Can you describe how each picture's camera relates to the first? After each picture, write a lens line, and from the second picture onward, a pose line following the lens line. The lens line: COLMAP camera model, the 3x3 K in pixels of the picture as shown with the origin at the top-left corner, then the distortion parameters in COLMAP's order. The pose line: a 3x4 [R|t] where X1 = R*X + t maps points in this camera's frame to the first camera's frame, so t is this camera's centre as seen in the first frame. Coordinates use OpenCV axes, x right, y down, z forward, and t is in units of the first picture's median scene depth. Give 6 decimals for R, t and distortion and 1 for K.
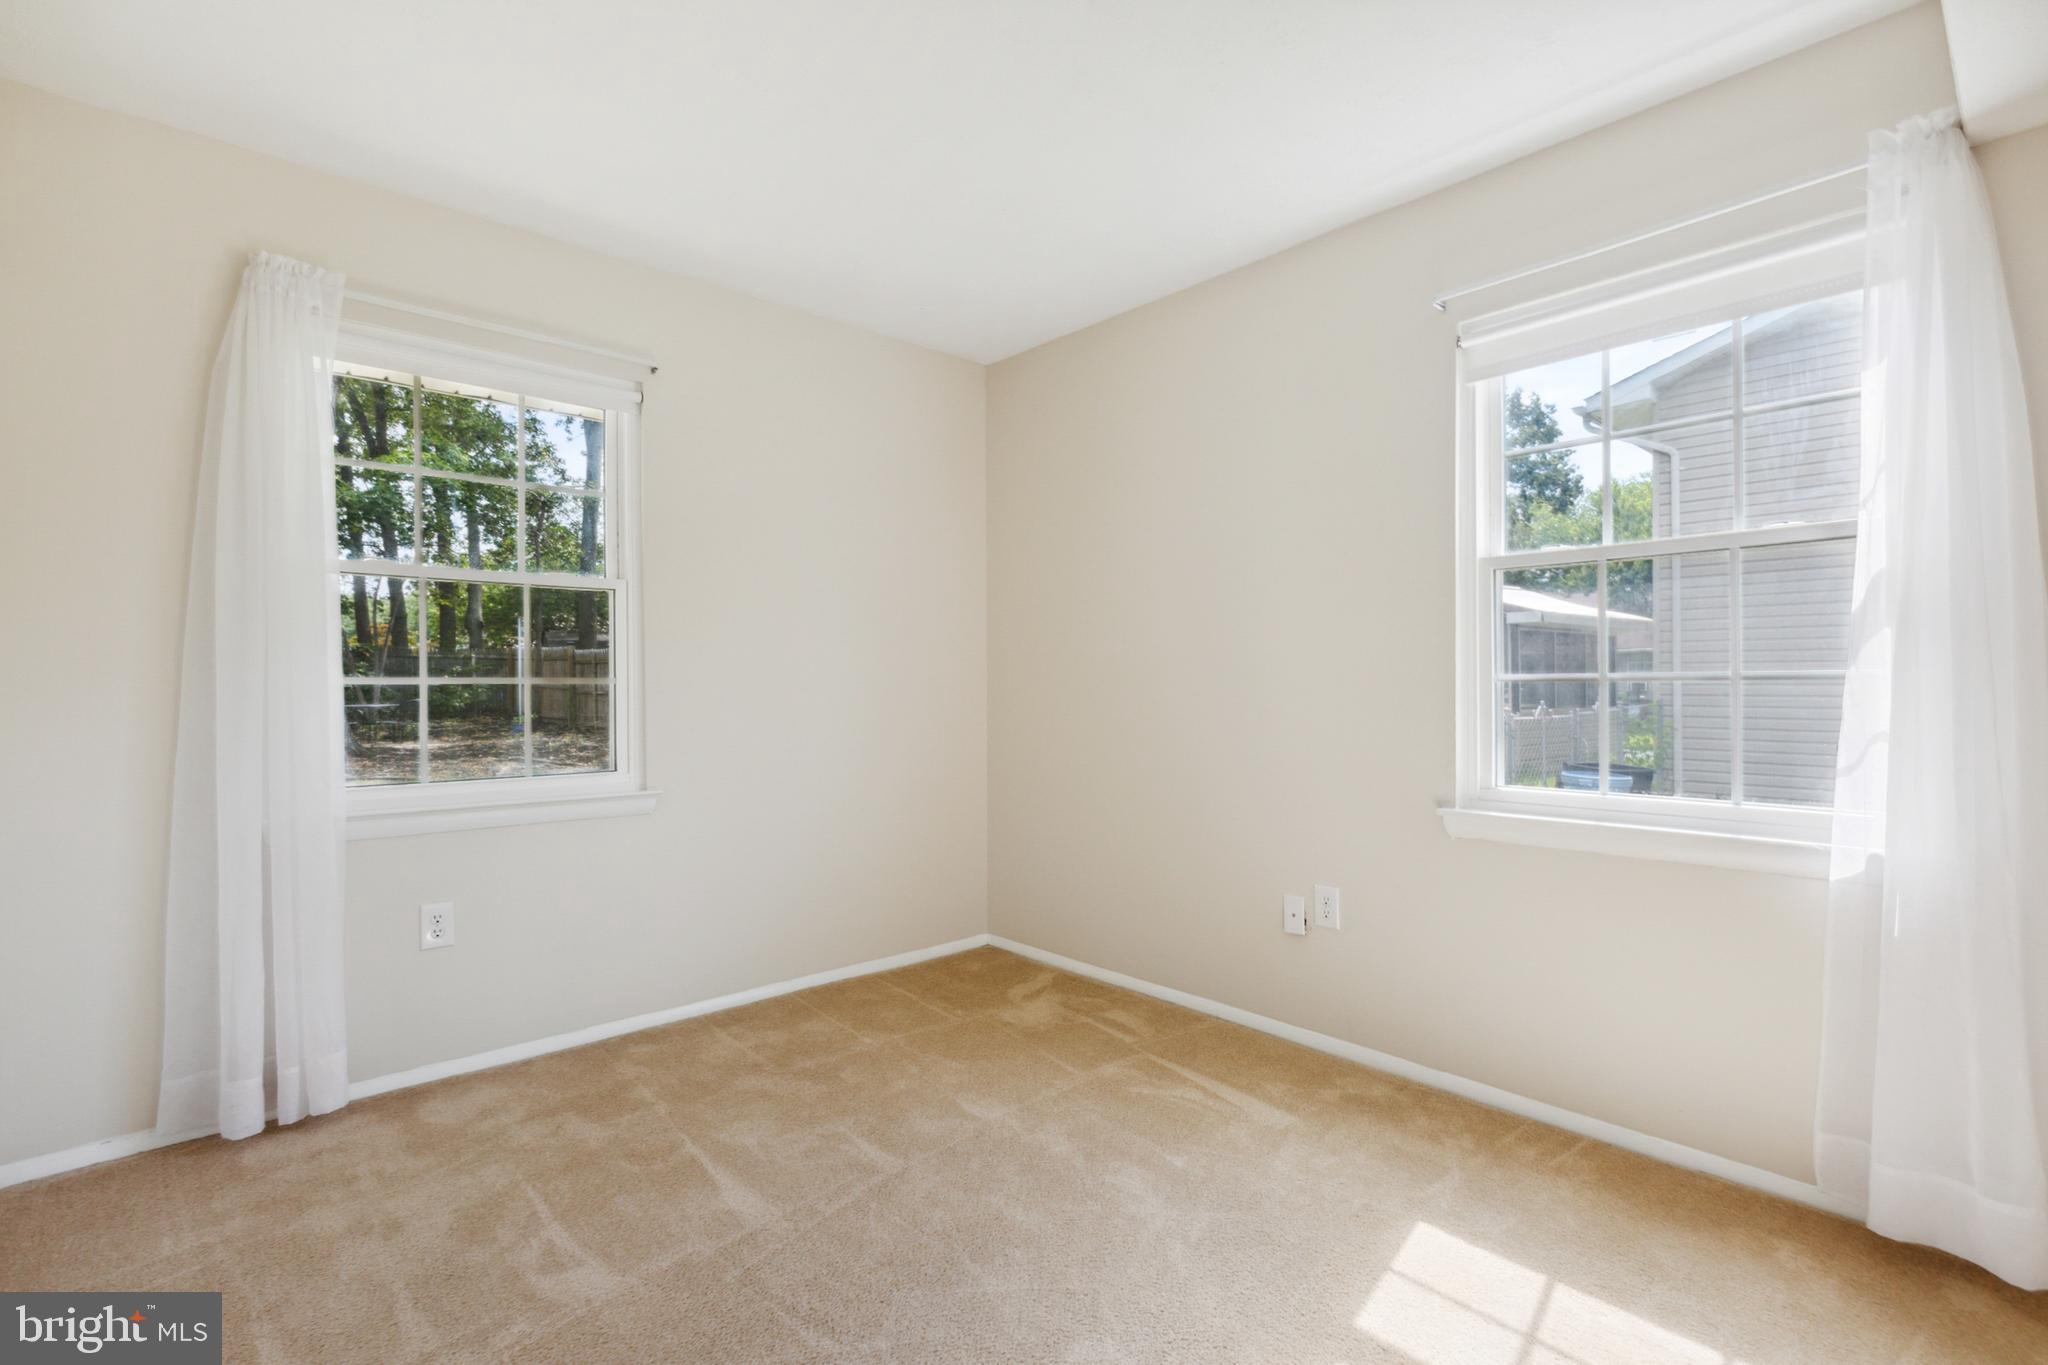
lens RADIAL K [[927.9, 0, 1026.4], [0, 927.9, 687.9], [0, 0, 1]] dist [0.009987, -0.001868]
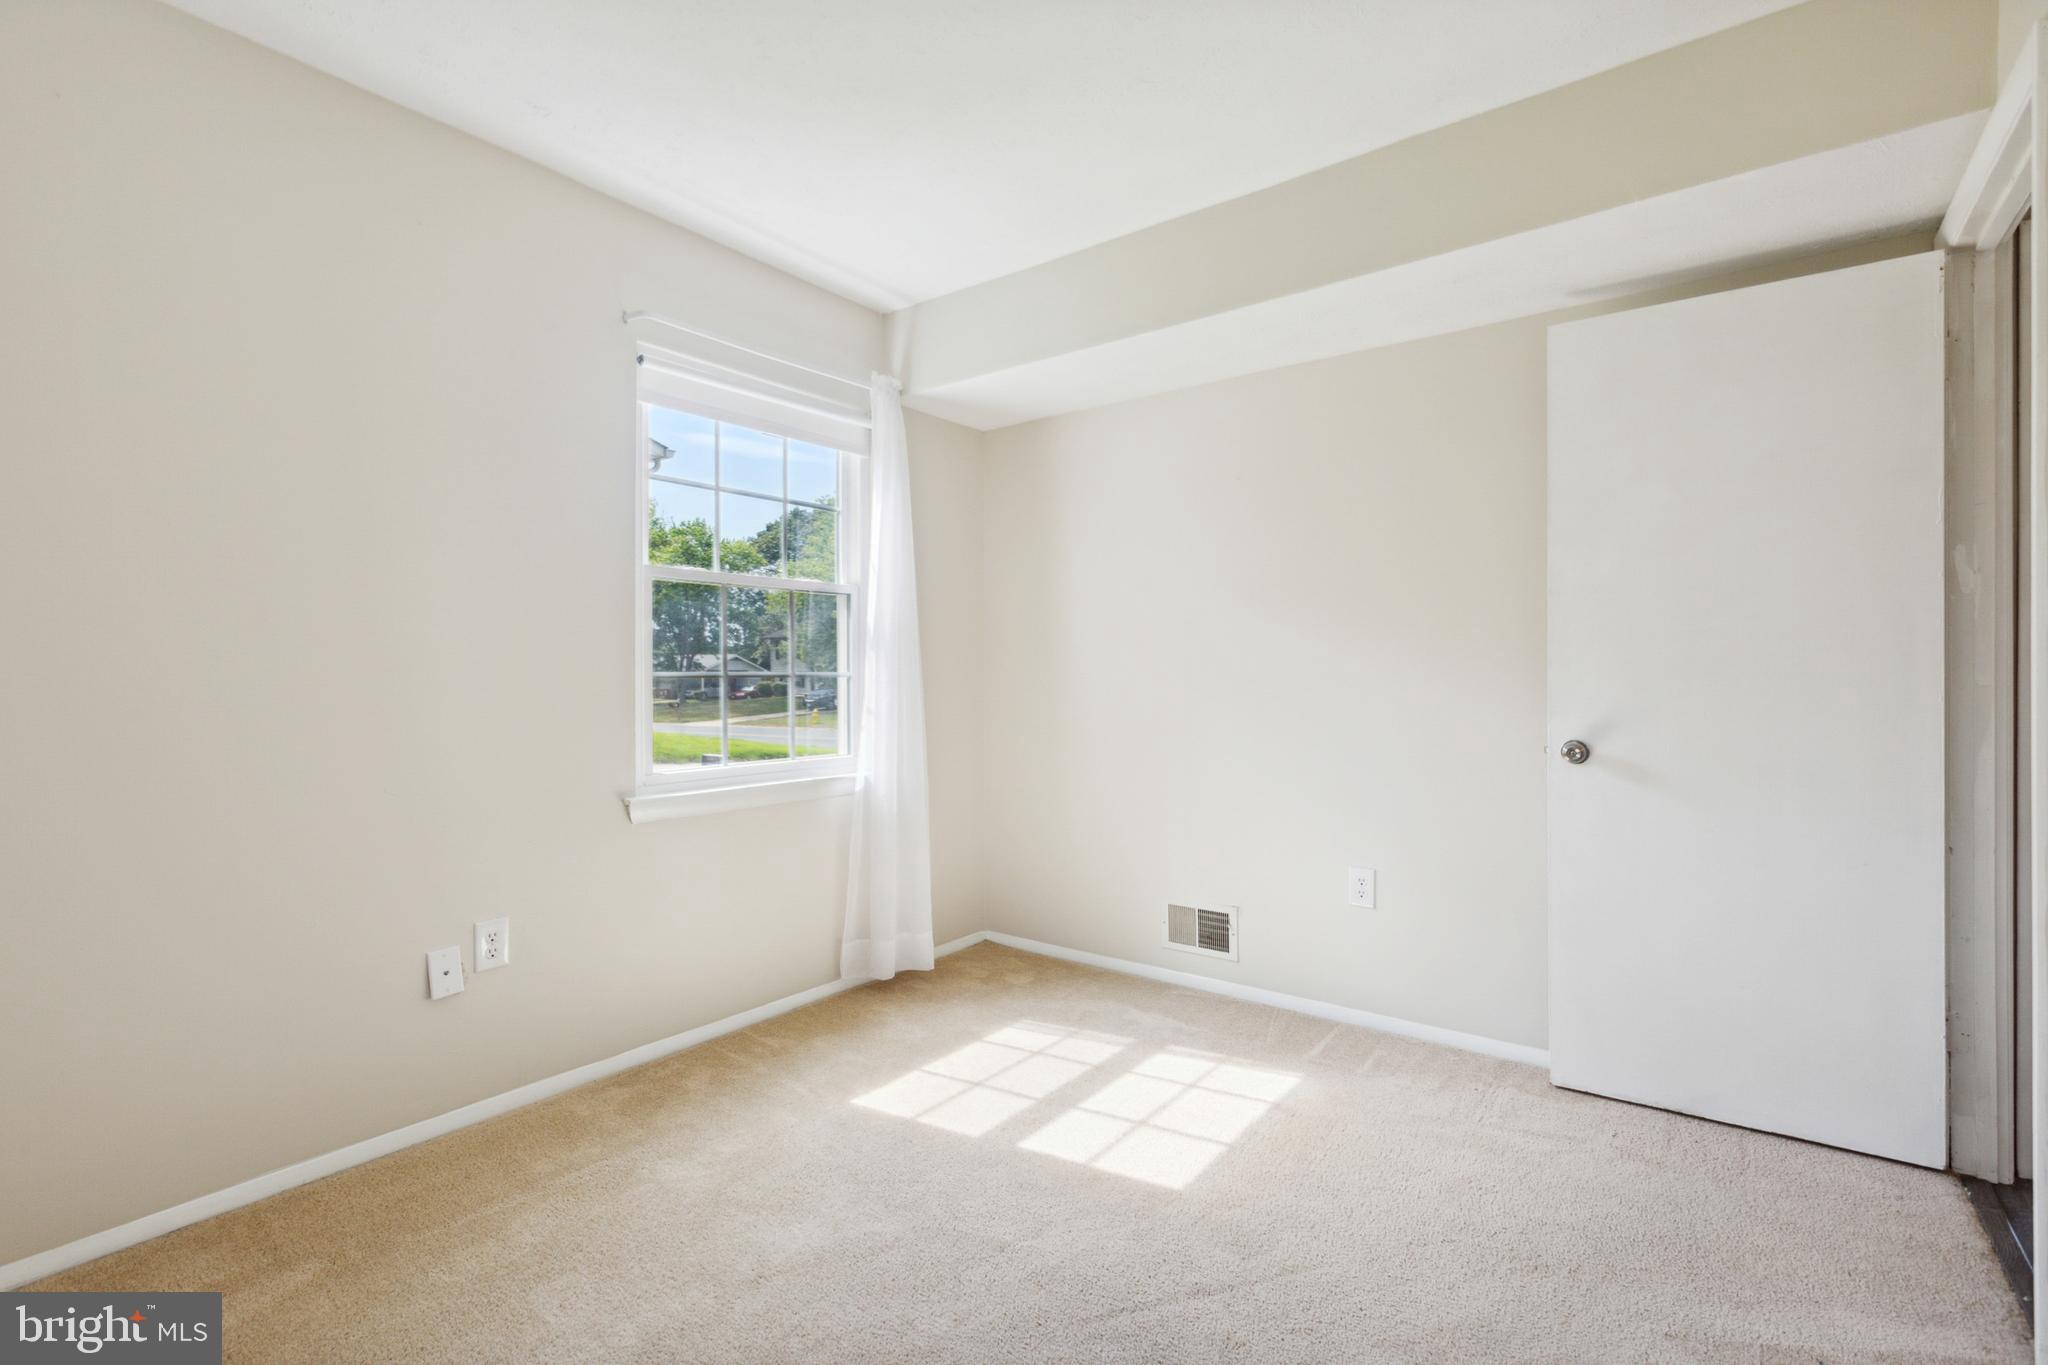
lens RADIAL K [[927.9, 0, 1023.4], [0, 927.9, 678.5], [0, 0, 1]] dist [0.009987, -0.001868]
pose [[-0.172286, 0.000094, 0.985047, -0.738705], [0.008269, 0.999965, 0.001350, -0.003032], [-0.985012, 0.008378, -0.172281, 0.834392]]
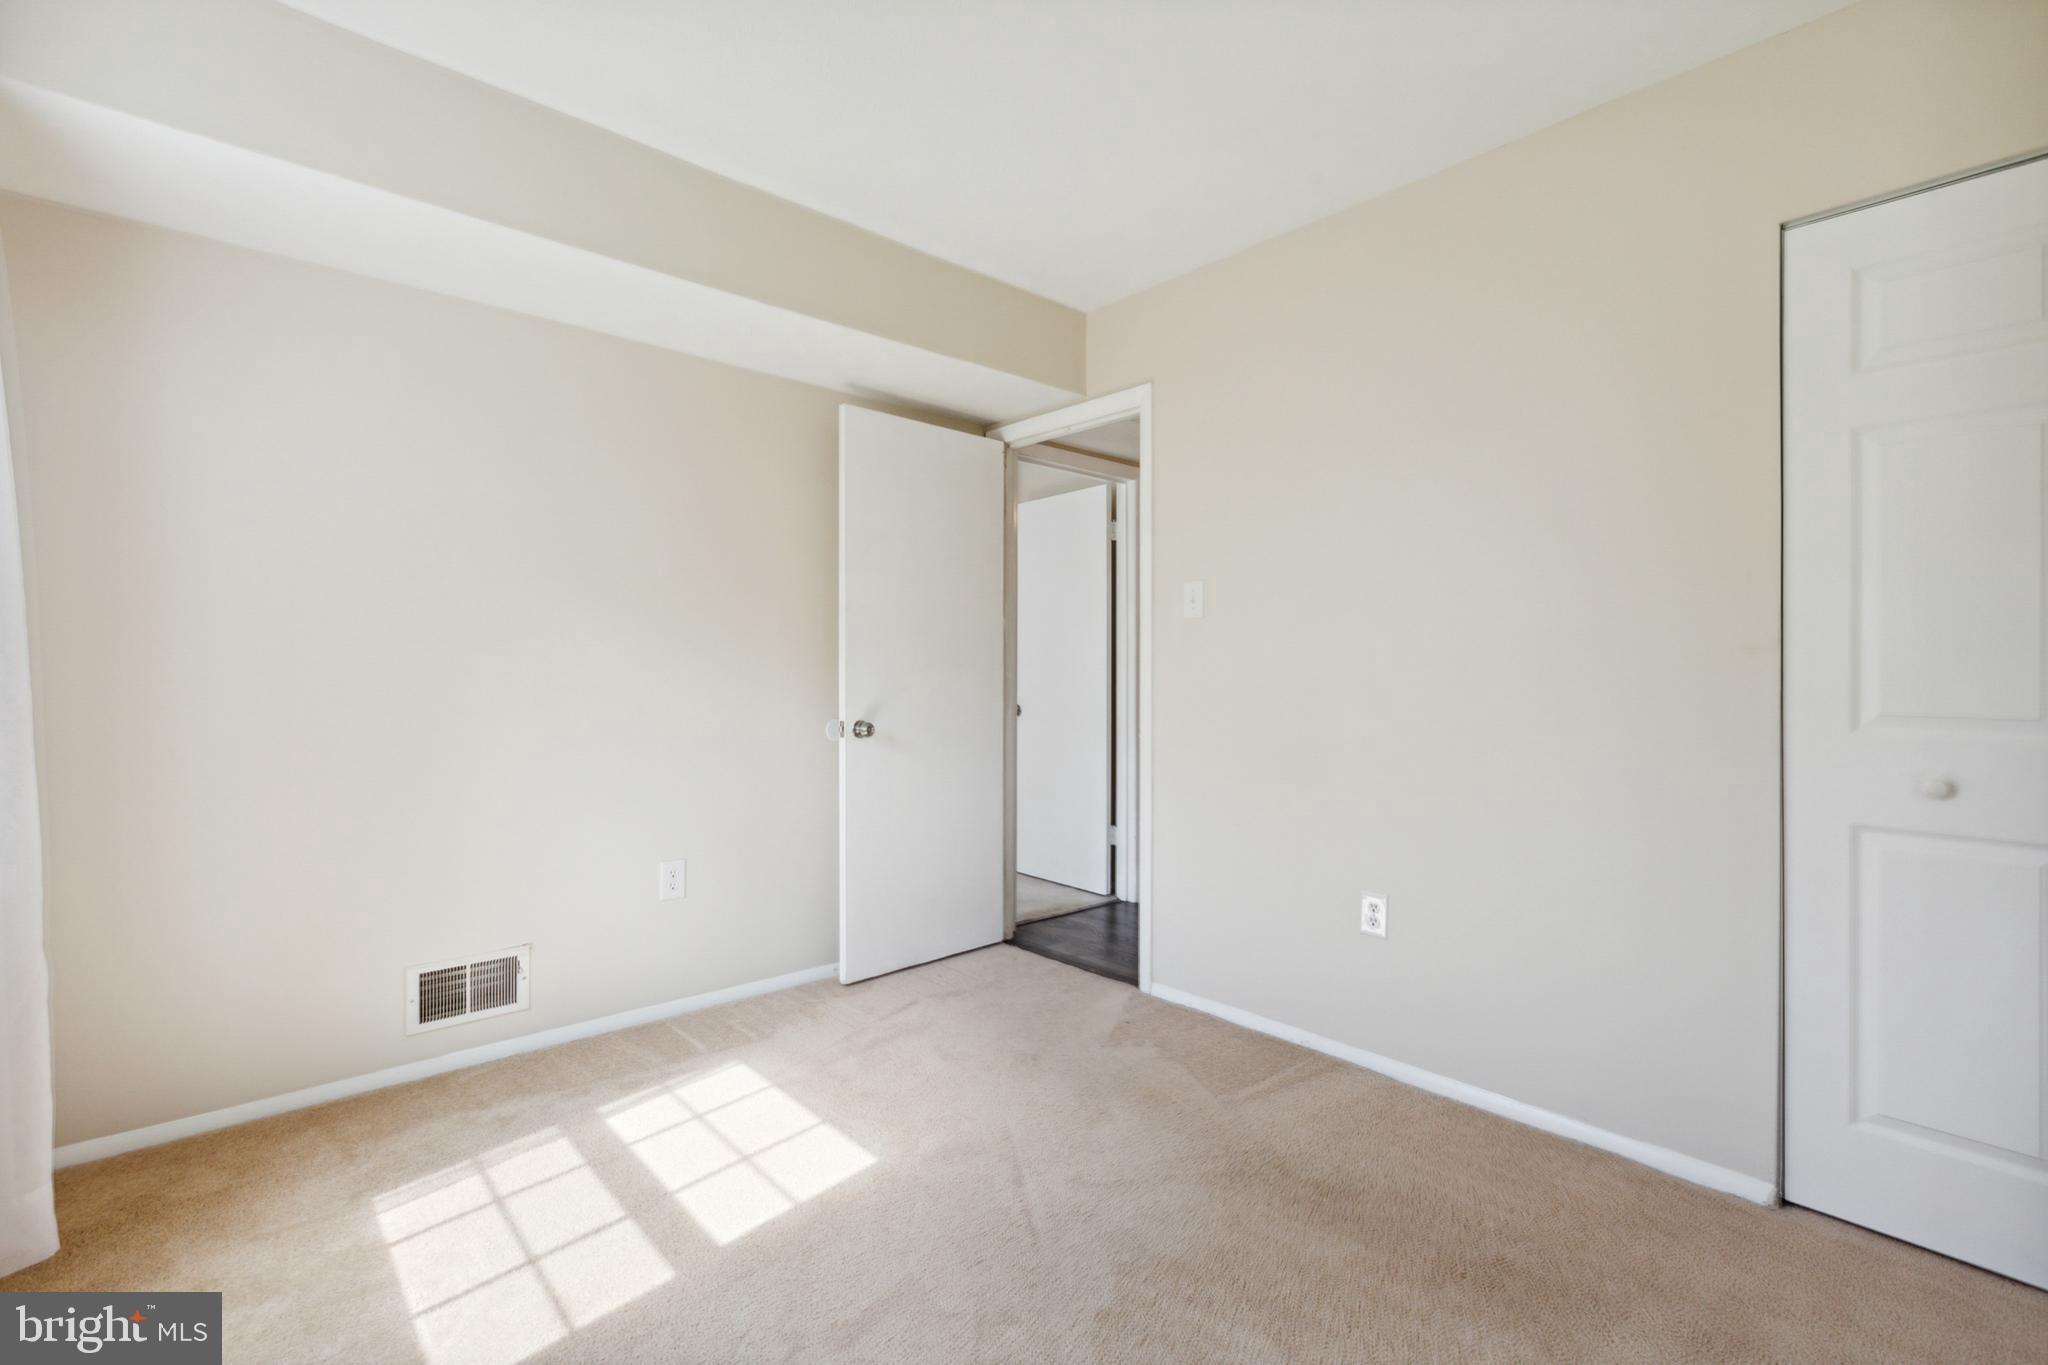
lens RADIAL K [[927.9, 0, 1020.0], [0, 927.9, 679.4], [0, 0, 1]] dist [0.009987, -0.001868]
pose [[-0.999993, -0.002851, 0.002337, -0.046836], [-0.002830, 0.999957, 0.008814, -0.001930], [-0.002362, 0.008807, -0.999958, 1.451082]]
